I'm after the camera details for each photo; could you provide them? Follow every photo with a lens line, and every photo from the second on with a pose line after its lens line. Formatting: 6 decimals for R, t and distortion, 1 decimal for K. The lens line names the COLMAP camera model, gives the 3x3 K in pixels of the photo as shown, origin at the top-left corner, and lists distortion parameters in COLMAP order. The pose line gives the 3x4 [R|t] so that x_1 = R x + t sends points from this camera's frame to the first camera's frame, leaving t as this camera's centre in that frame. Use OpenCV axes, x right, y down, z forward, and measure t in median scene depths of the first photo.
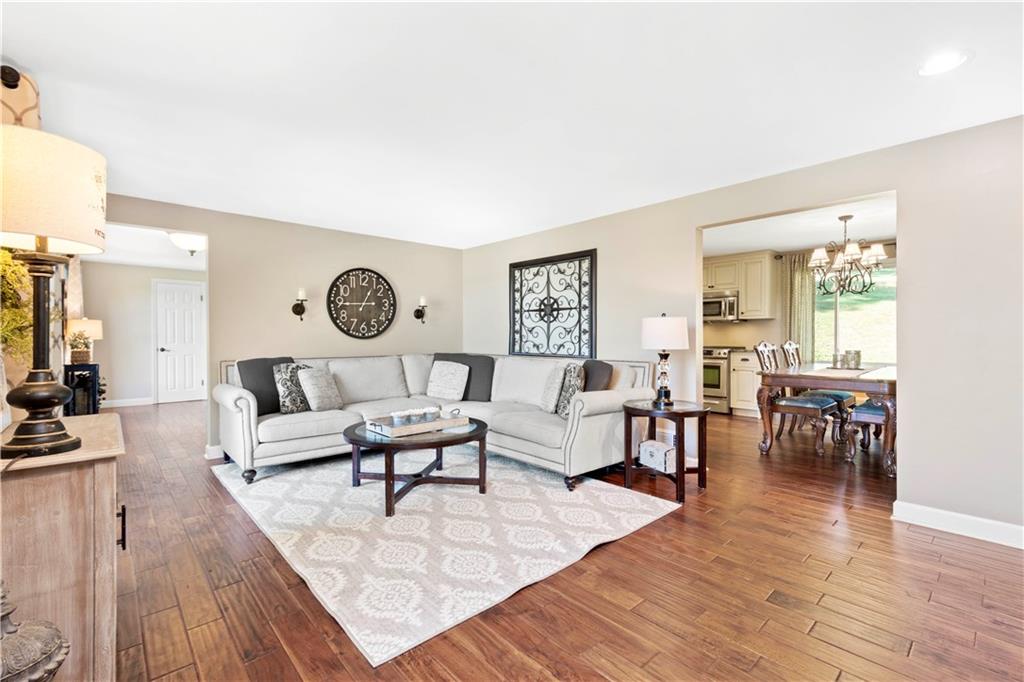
lens RADIAL K [[453.0, 0, 509.5], [0, 453.0, 339.1], [0, 0, 1]] dist [0.007647, -0.001007]
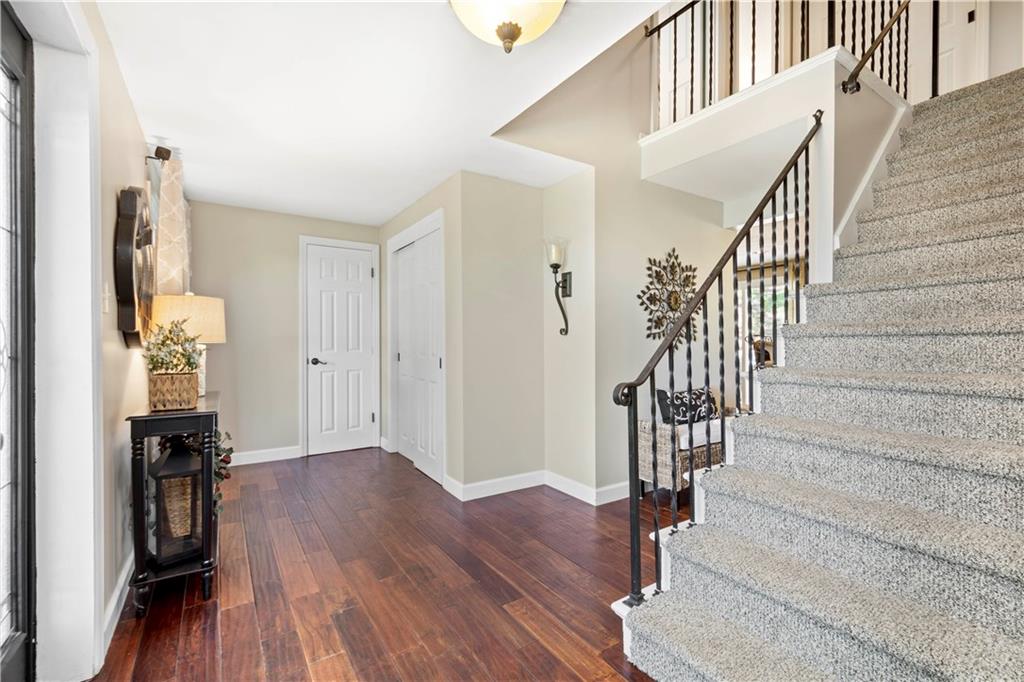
lens RADIAL K [[453.0, 0, 511.7], [0, 453.0, 340.9], [0, 0, 1]] dist [0.007647, -0.001007]
pose [[0.987518, -0.000181, -0.157505, -0.211649], [-0.000119, 0.999998, -0.001895, -0.000345], [0.157505, 0.001890, 0.987516, 0.233841]]
